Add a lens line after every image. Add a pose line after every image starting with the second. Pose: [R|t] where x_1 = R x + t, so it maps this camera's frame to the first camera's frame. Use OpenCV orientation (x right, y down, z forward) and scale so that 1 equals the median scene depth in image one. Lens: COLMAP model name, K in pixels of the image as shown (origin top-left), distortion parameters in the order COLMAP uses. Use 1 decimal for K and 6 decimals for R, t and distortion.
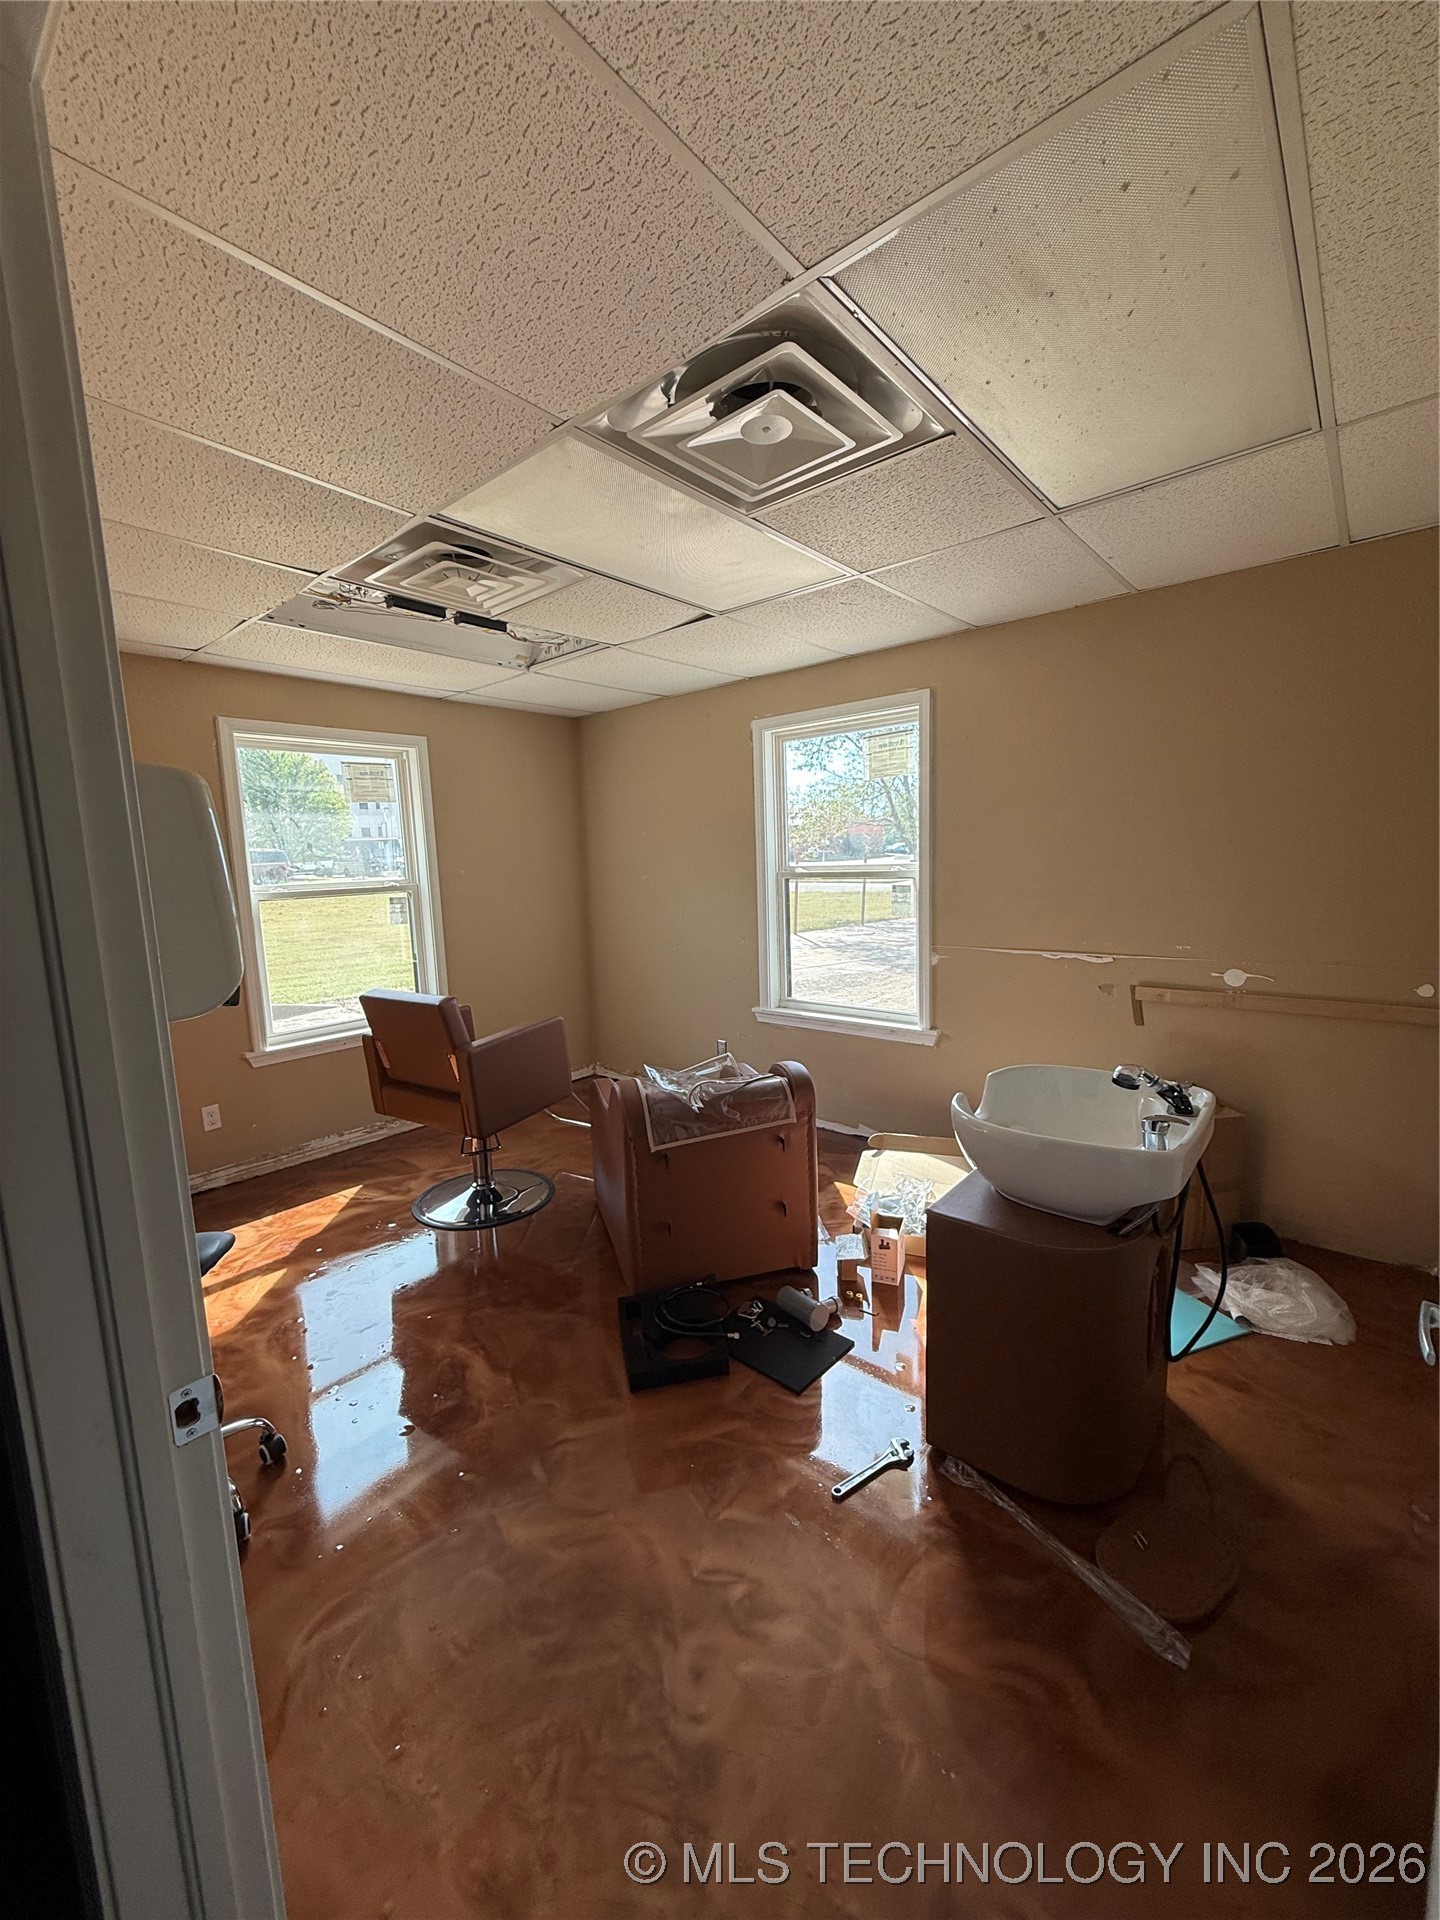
lens RADIAL K [[768.9, 0, 720.1], [0, 768.9, 960.8], [0, 0, 1]] dist [0.003016, -0.000572]
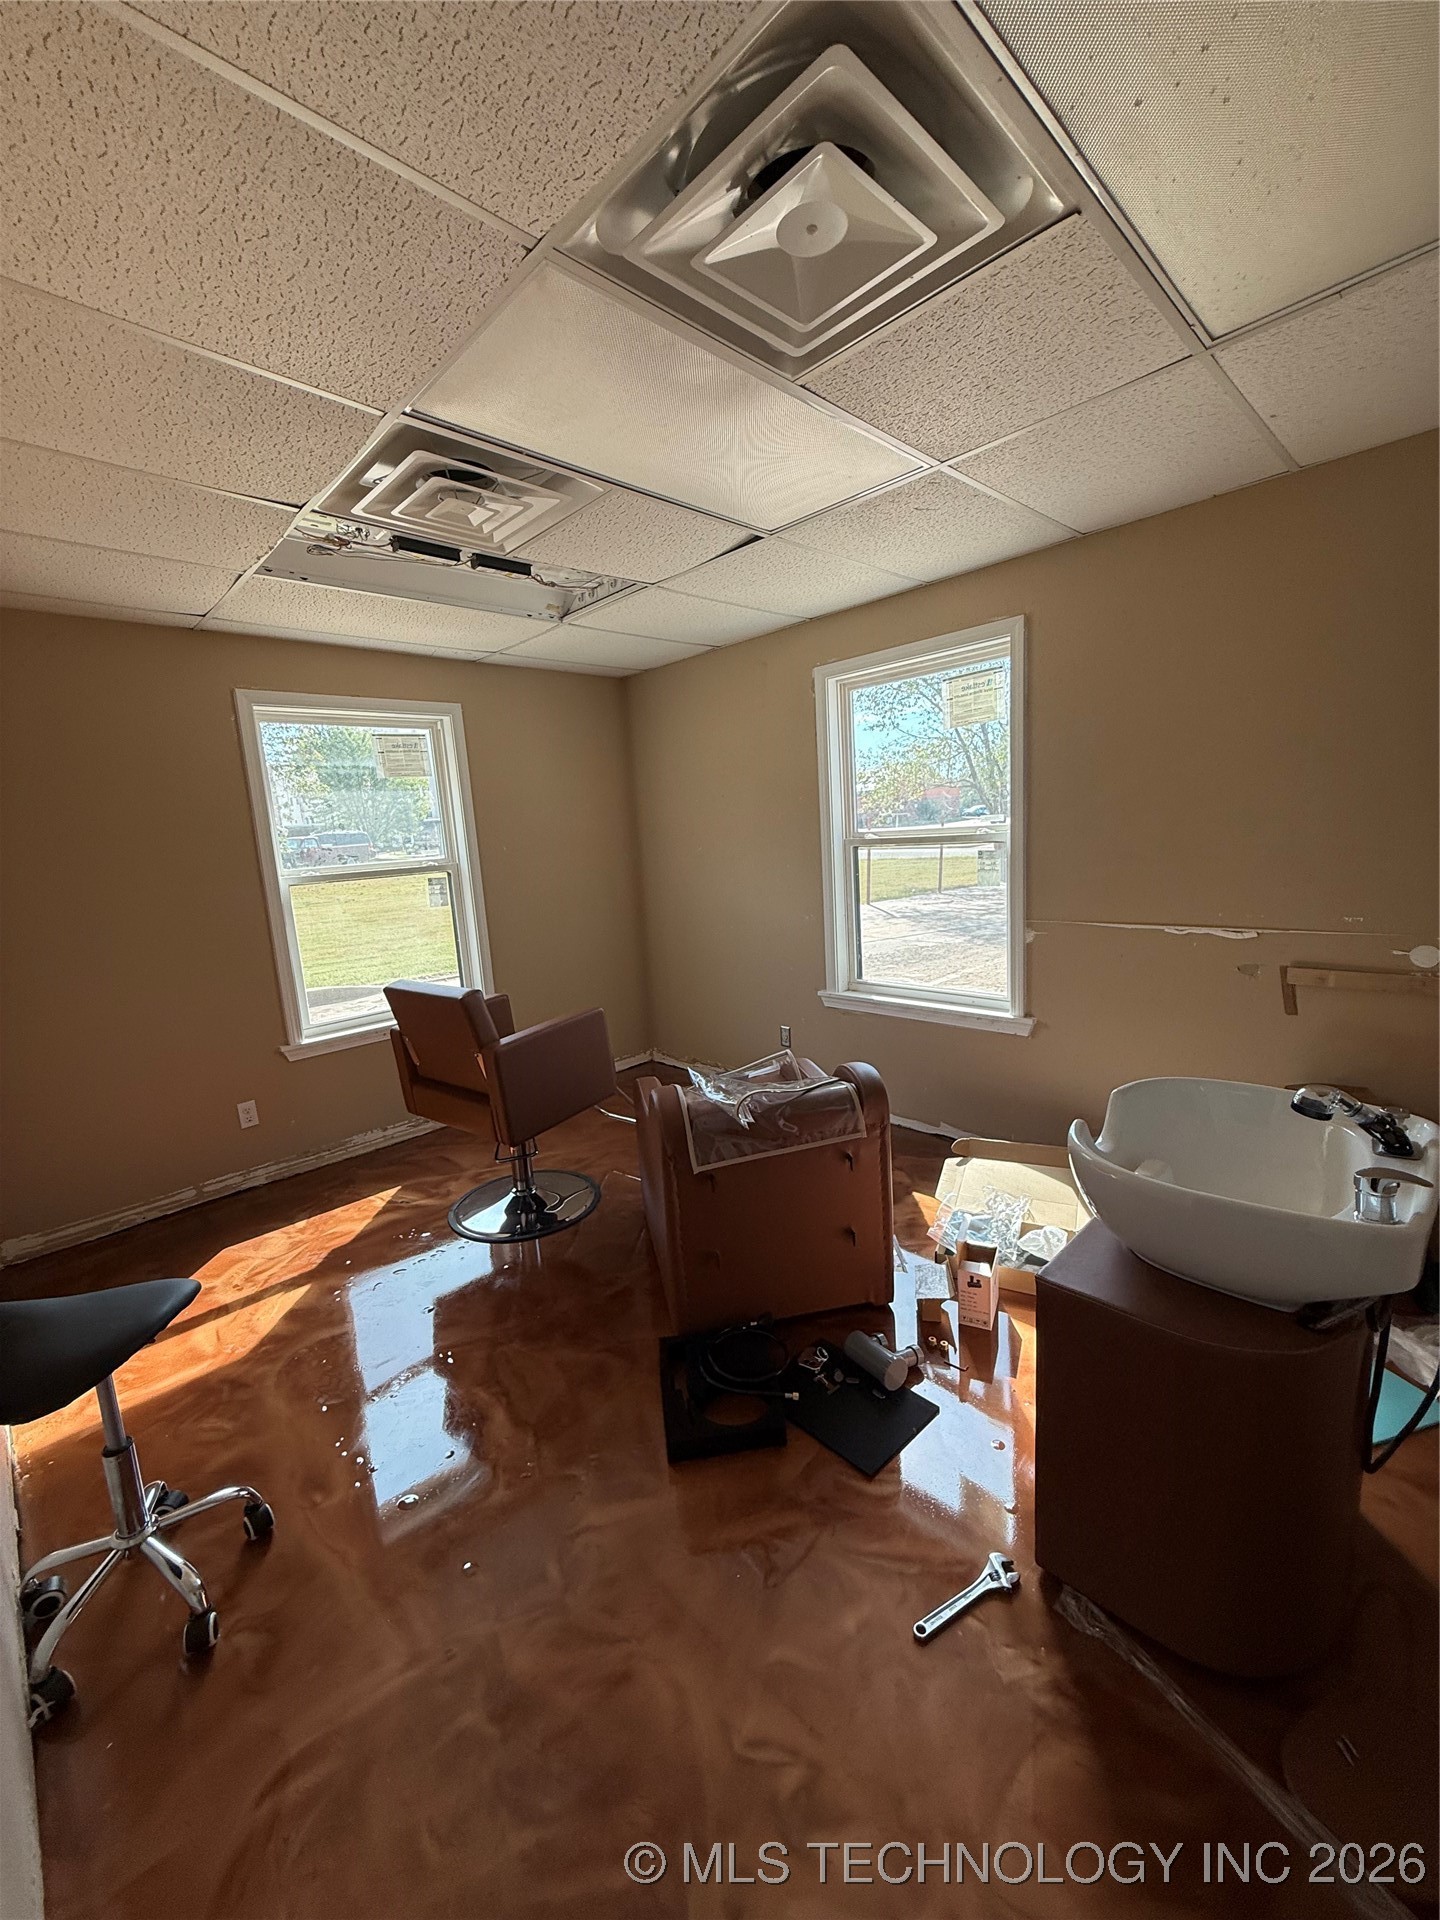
lens RADIAL K [[768.9, 0, 720.0], [0, 768.9, 962.5], [0, 0, 1]] dist [0.003016, -0.000572]
pose [[0.995414, -0.013183, -0.094747, 0.021236], [0.016983, 0.999079, 0.039409, -0.016615], [0.094140, -0.040838, 0.994721, 0.150559]]
